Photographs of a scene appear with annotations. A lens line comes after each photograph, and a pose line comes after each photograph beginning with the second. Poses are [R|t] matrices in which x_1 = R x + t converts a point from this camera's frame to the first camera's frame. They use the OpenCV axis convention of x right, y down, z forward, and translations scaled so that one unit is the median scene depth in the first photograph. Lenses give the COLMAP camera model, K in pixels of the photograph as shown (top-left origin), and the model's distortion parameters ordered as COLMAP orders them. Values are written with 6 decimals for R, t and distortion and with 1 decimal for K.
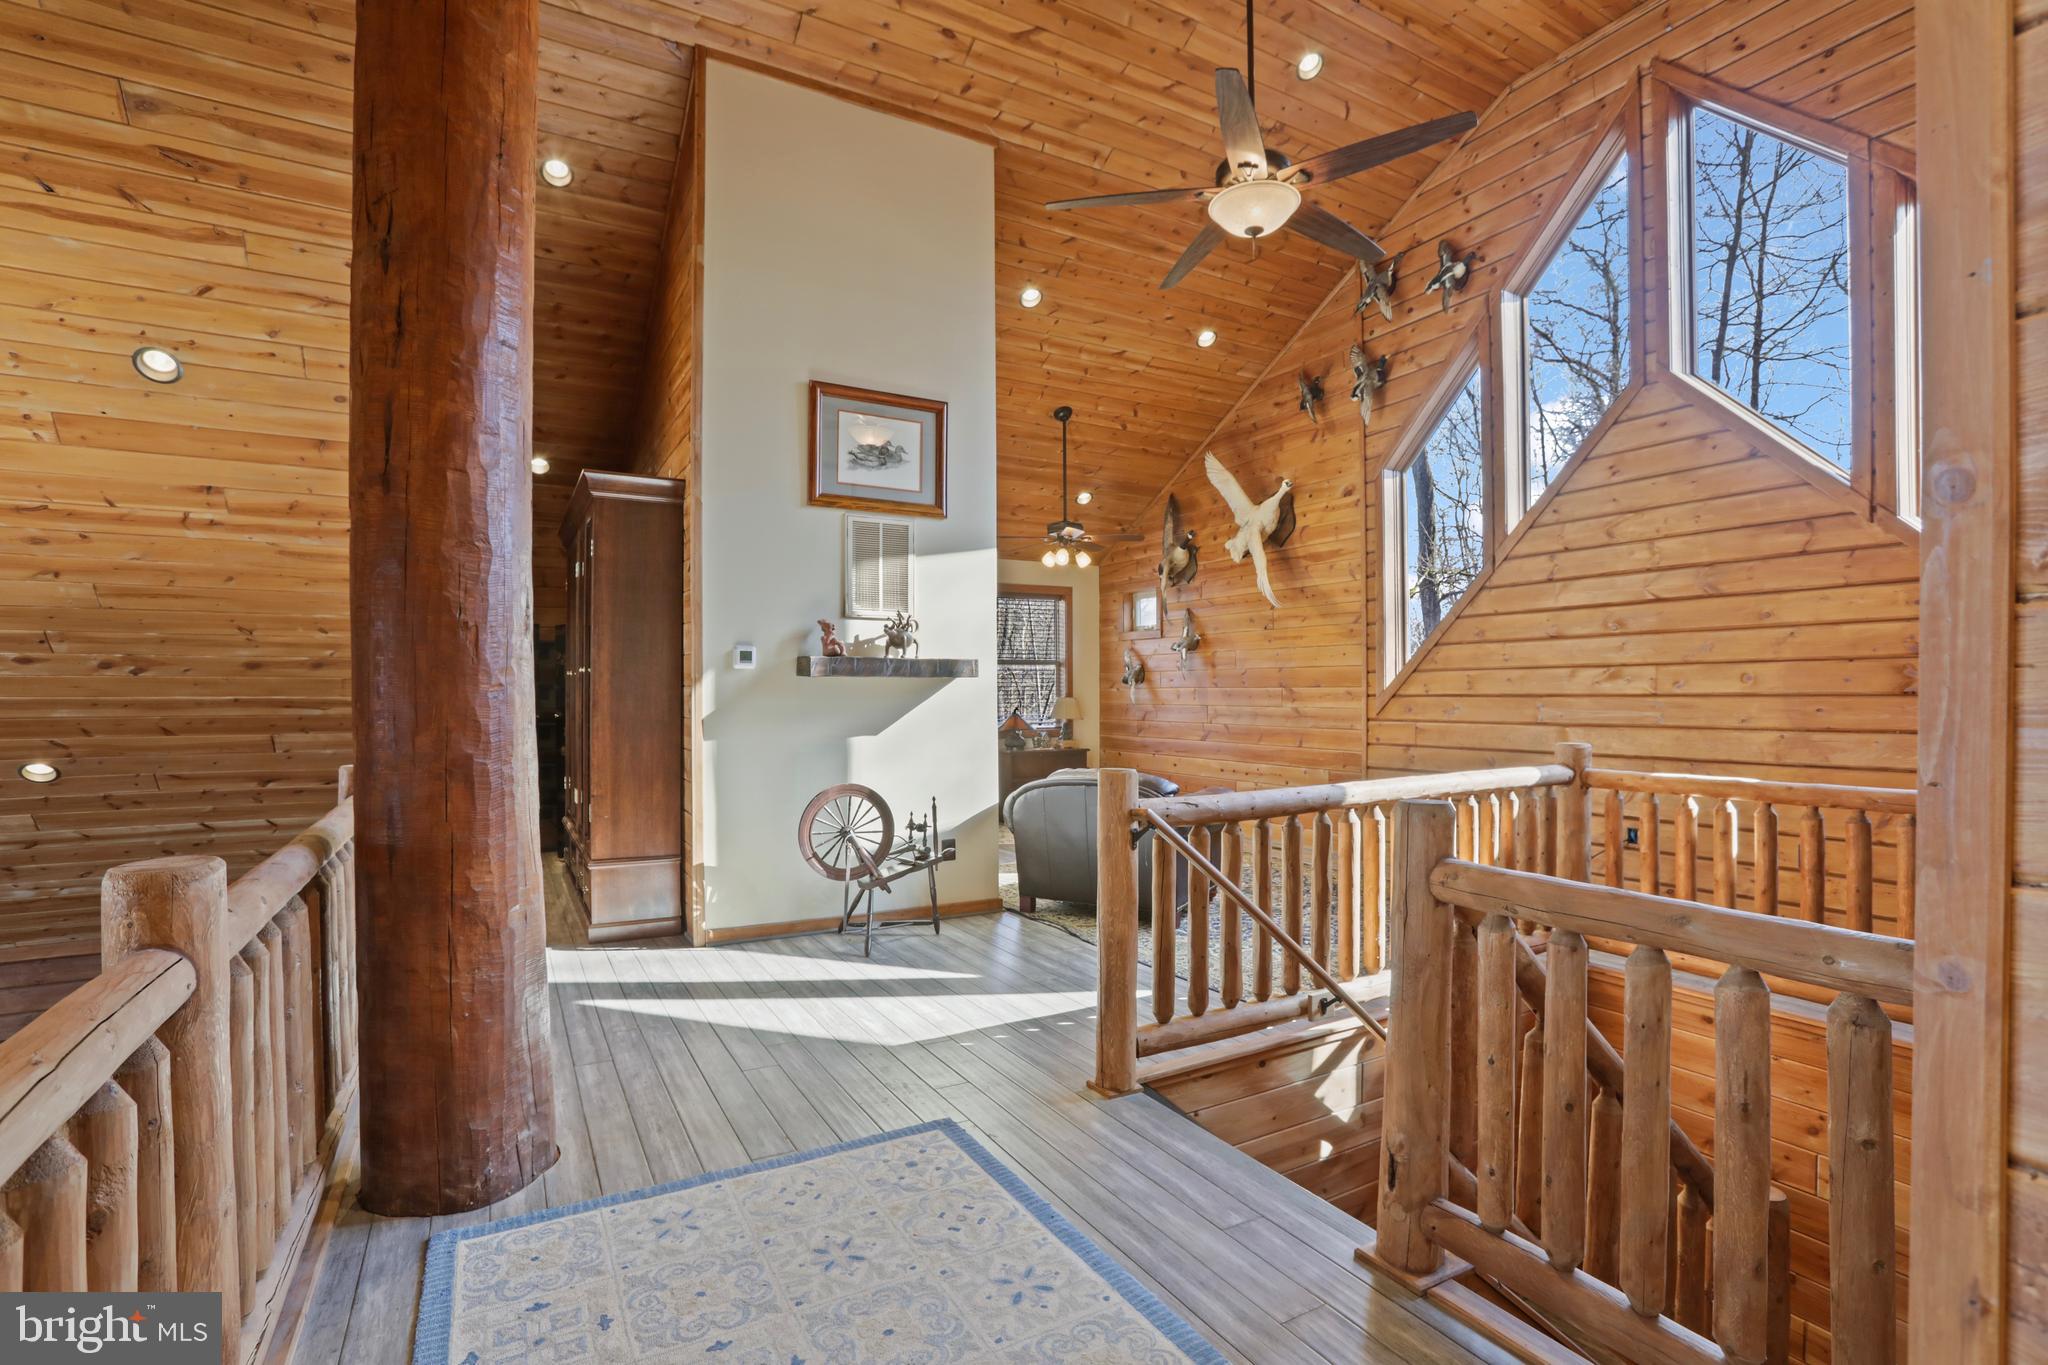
lens RADIAL K [[957.3, 0, 1016.7], [0, 957.3, 687.4], [0, 0, 1]] dist [-0.032777, 0.003117]
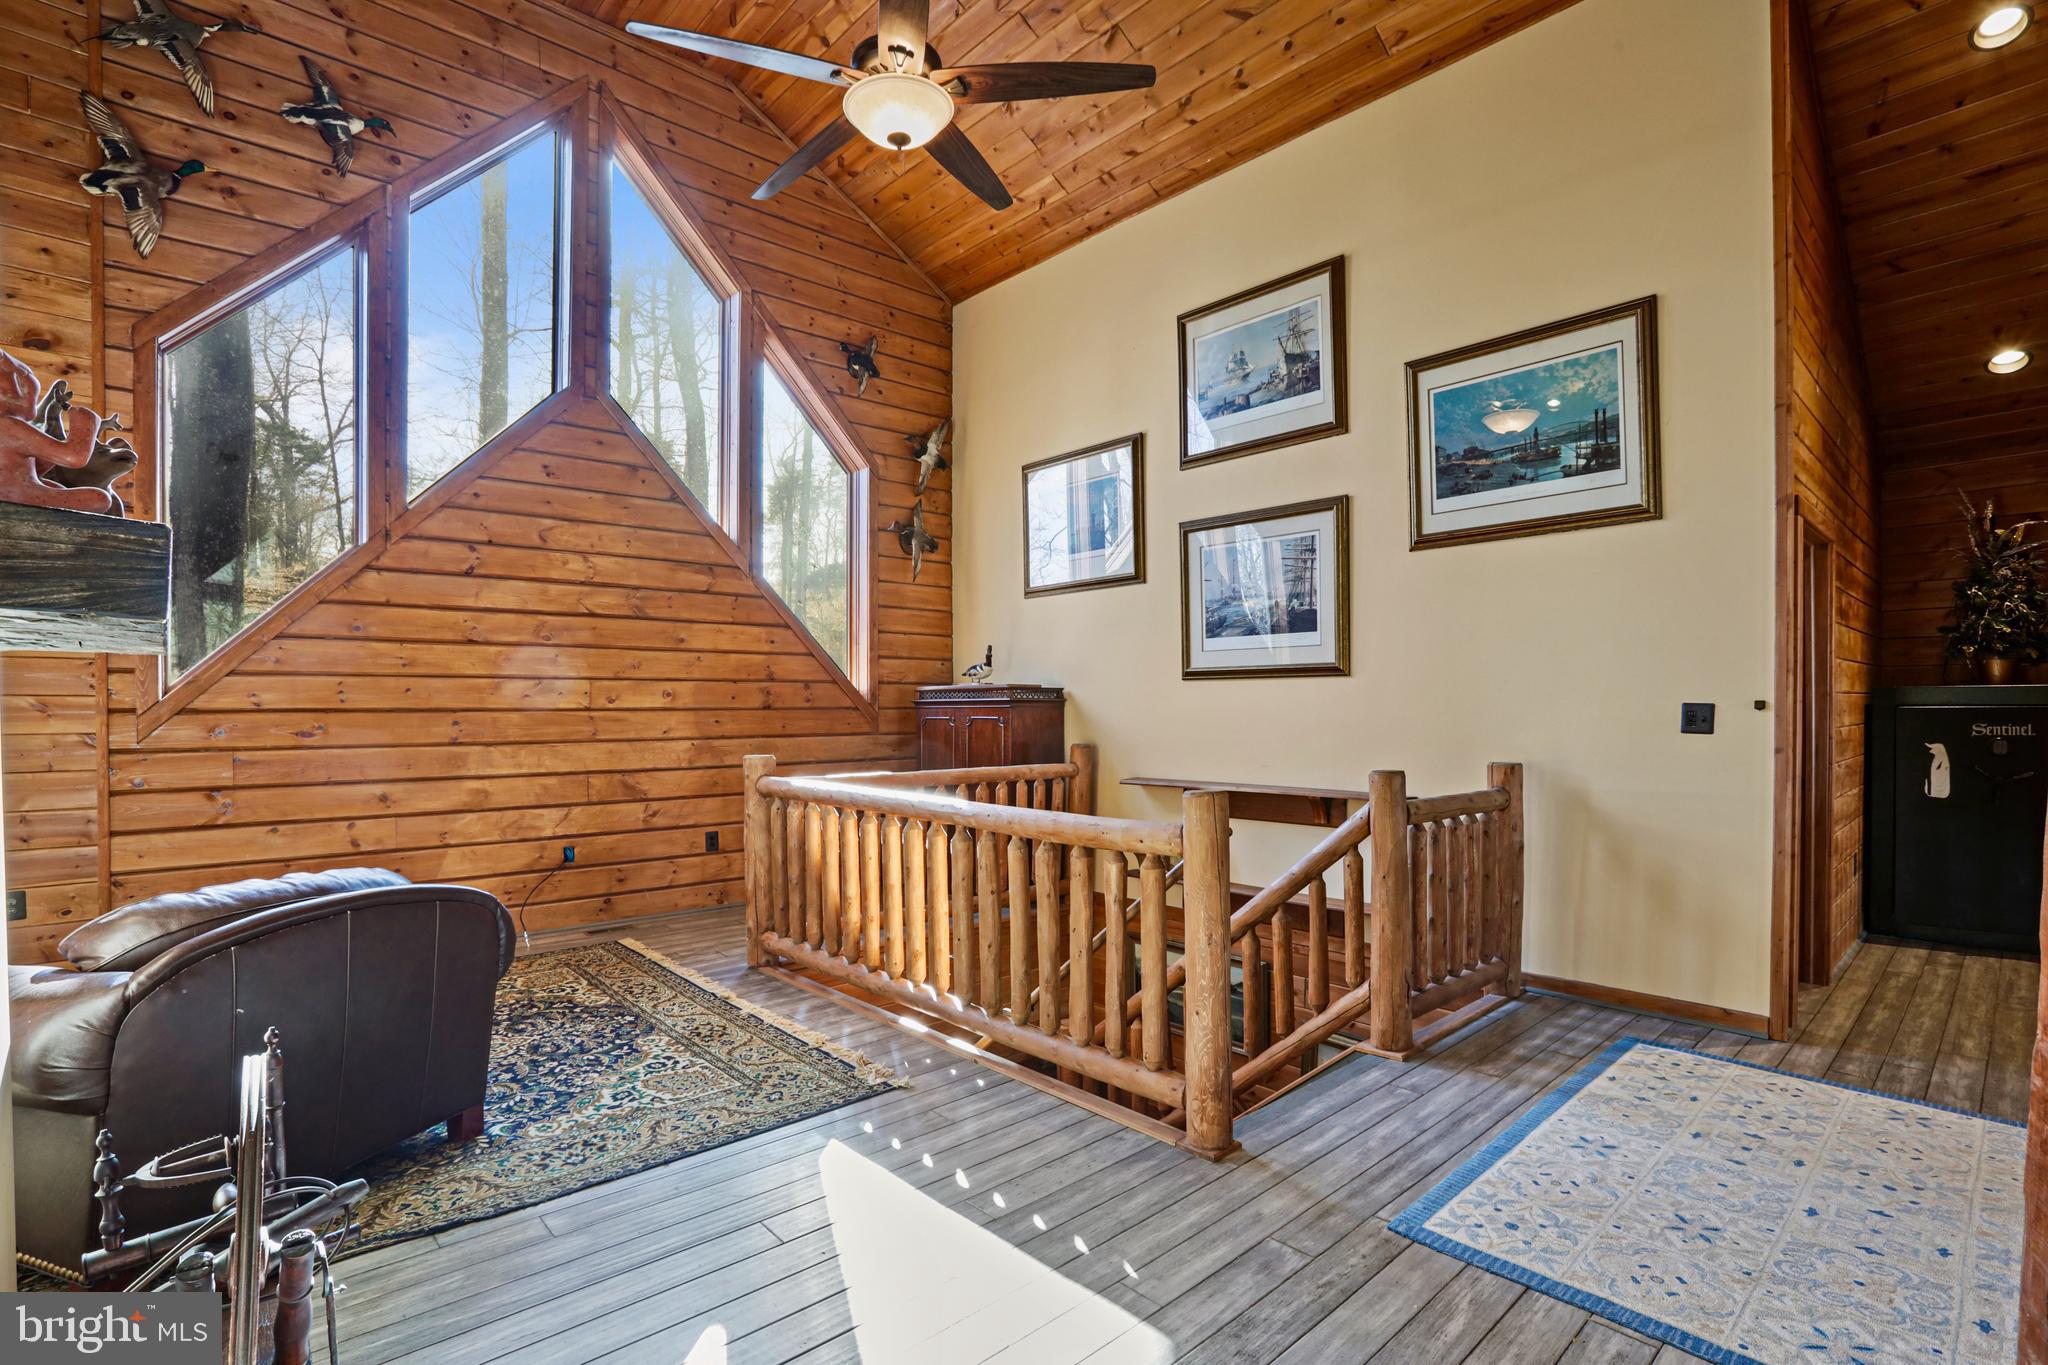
lens RADIAL K [[957.3, 0, 1034.1], [0, 957.3, 711.3], [0, 0, 1]] dist [-0.032777, 0.003117]
pose [[-0.221801, -0.001710, 0.975090, -0.427999], [-0.003486, 0.999993, 0.000960, 0.007724], [-0.975086, -0.003186, -0.221805, 0.797887]]
